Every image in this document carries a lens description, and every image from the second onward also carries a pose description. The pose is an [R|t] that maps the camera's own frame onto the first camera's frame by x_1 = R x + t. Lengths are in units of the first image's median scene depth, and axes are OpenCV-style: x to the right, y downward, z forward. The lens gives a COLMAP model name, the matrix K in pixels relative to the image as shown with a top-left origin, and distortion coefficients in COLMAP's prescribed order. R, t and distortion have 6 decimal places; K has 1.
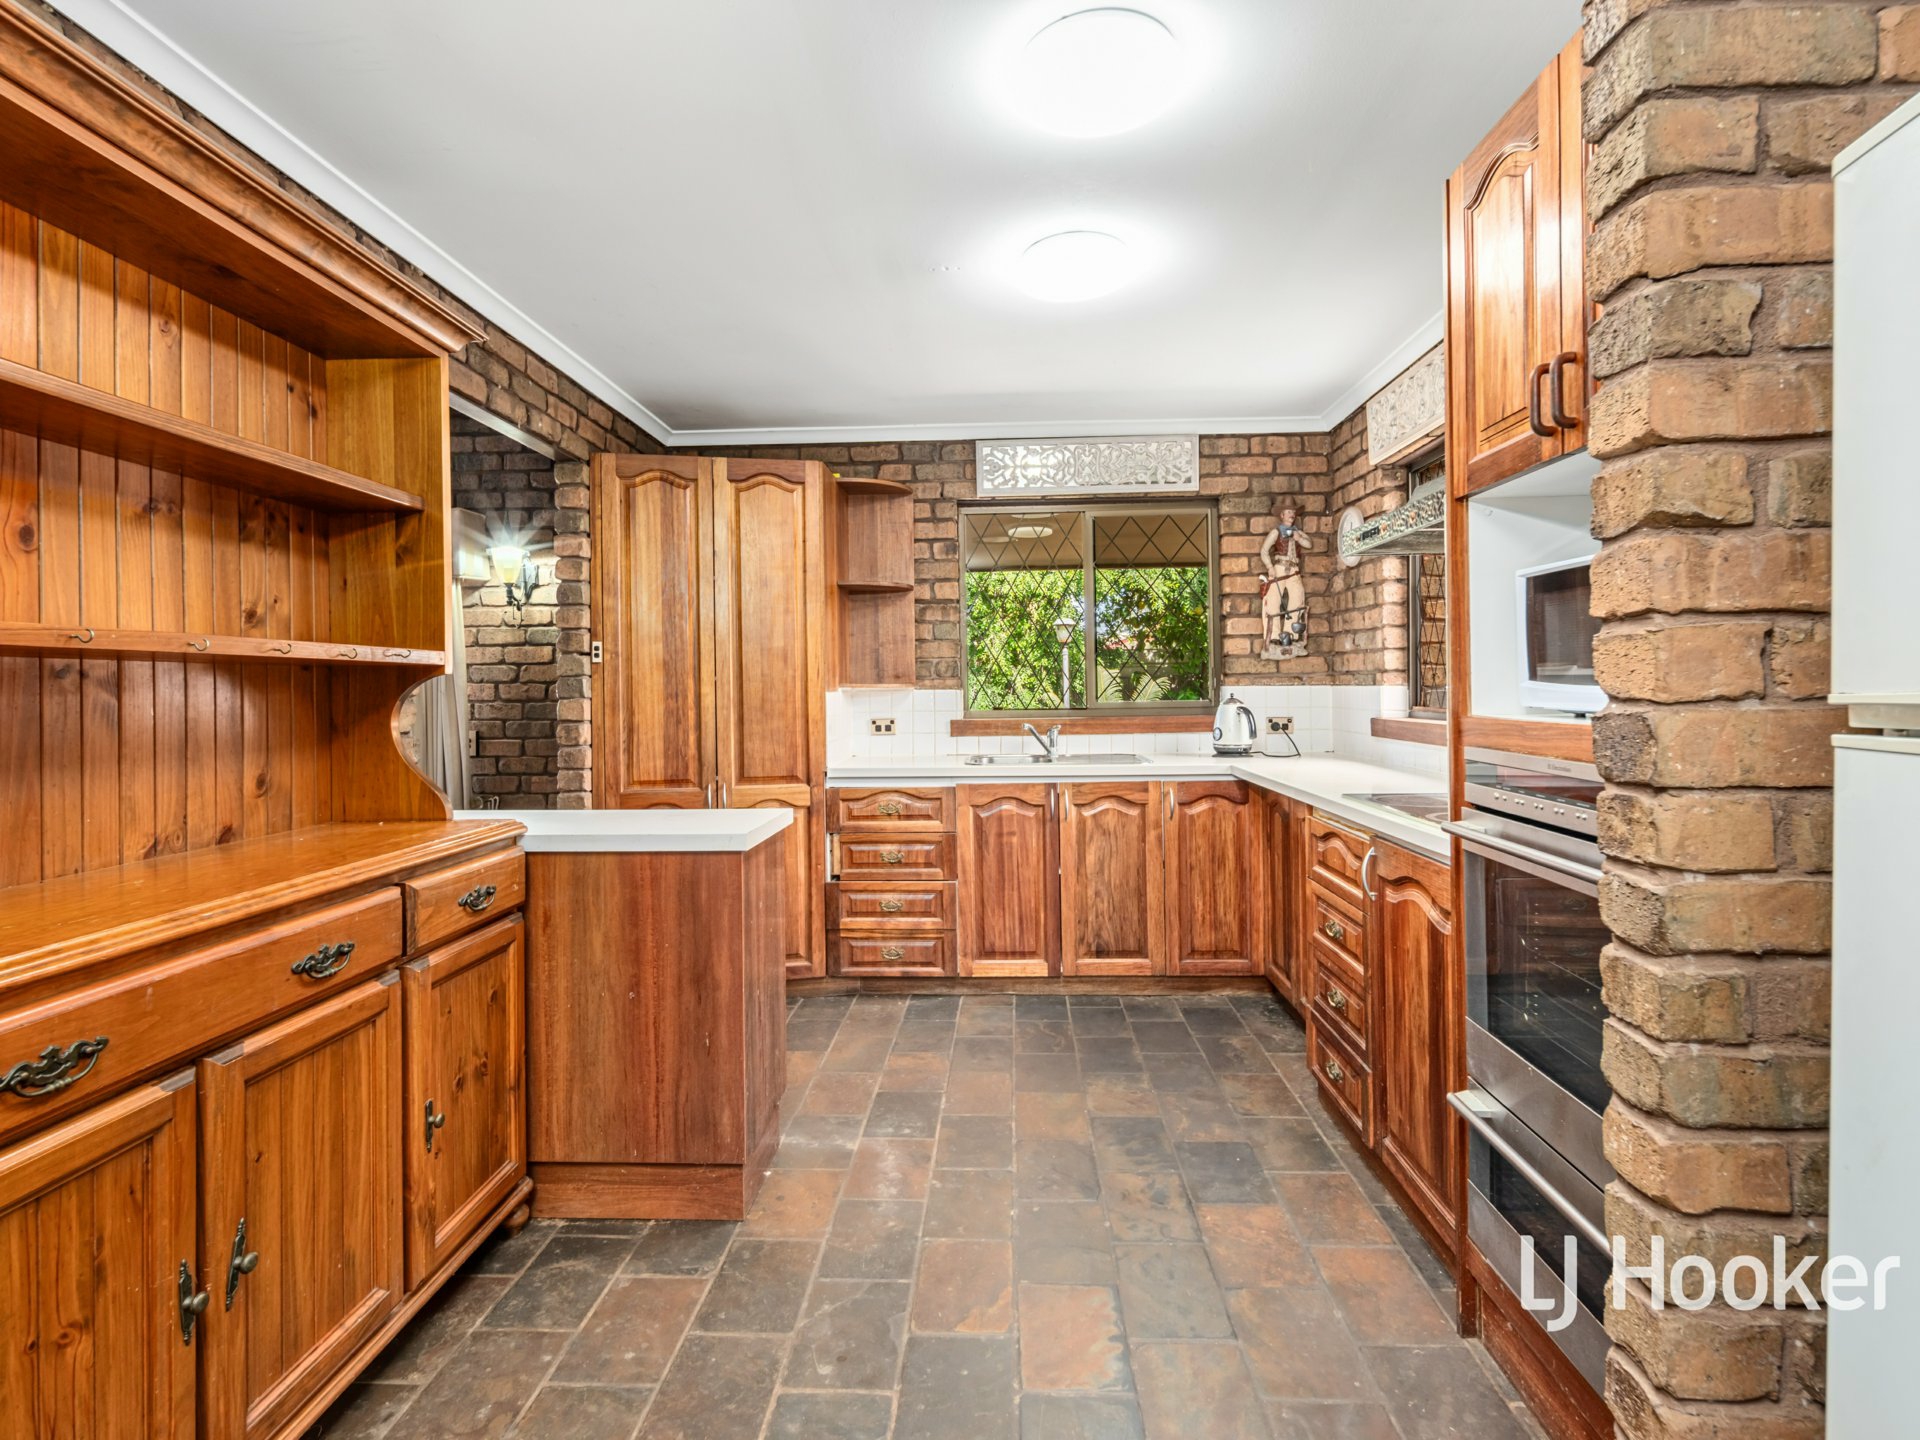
lens RADIAL K [[947.4, 0, 961.5], [0, 947.4, 702.2], [0, 0, 1]] dist [0.006687, -0.000992]
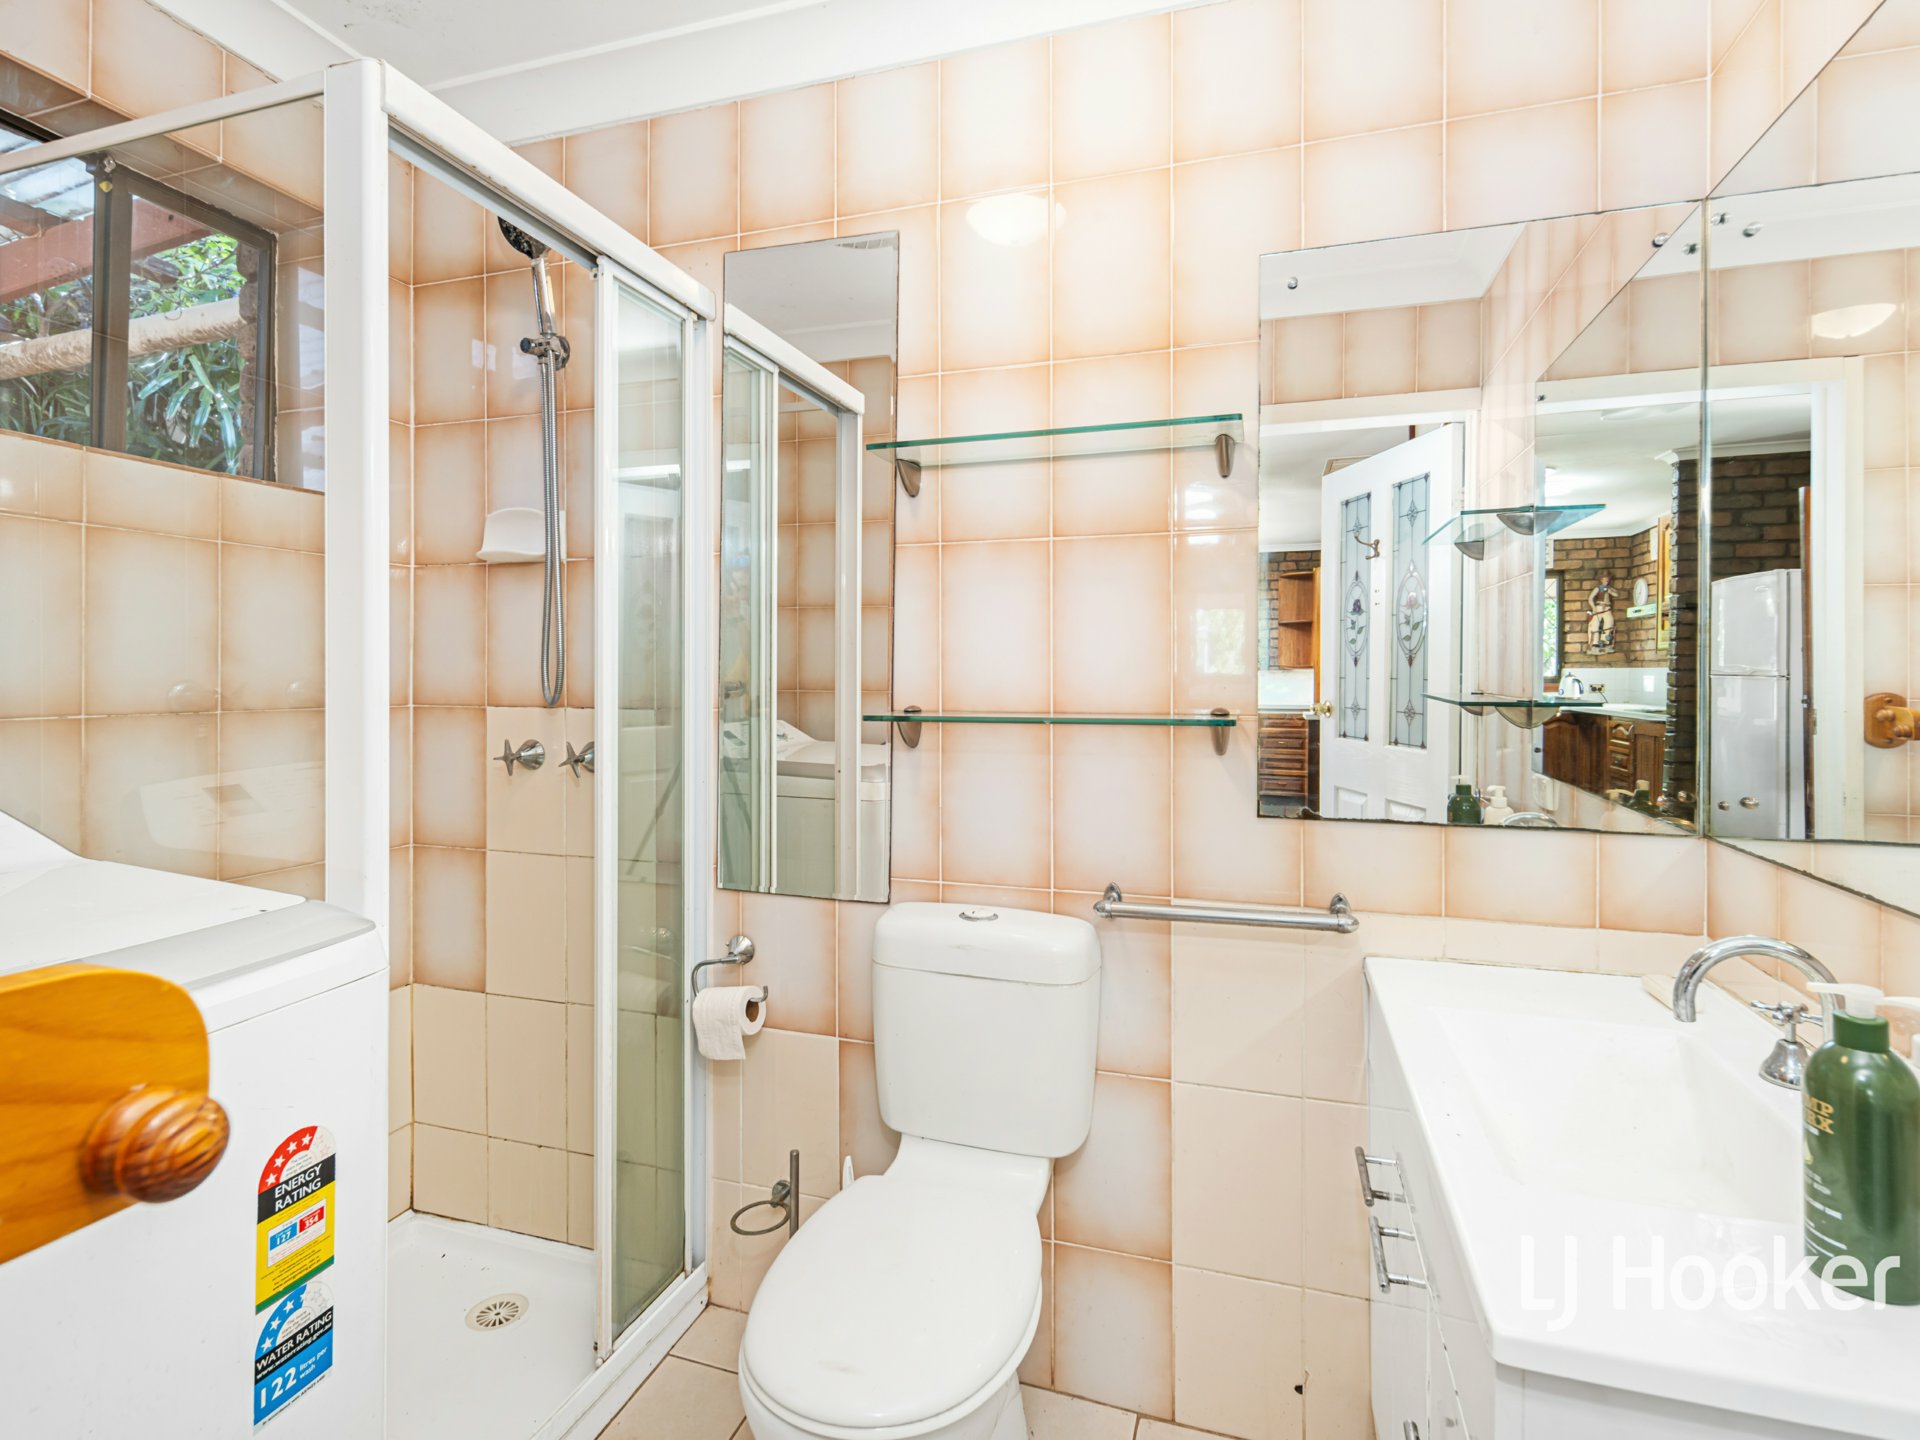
lens RADIAL K [[947.4, 0, 958.3], [0, 947.4, 724.0], [0, 0, 1]] dist [0.006687, -0.000992]
pose [[0.964692, 0.011665, -0.263122, -0.414244], [-0.000167, 0.999046, 0.043680, 0.012164], [0.263380, -0.042094, 0.963773, -1.226834]]
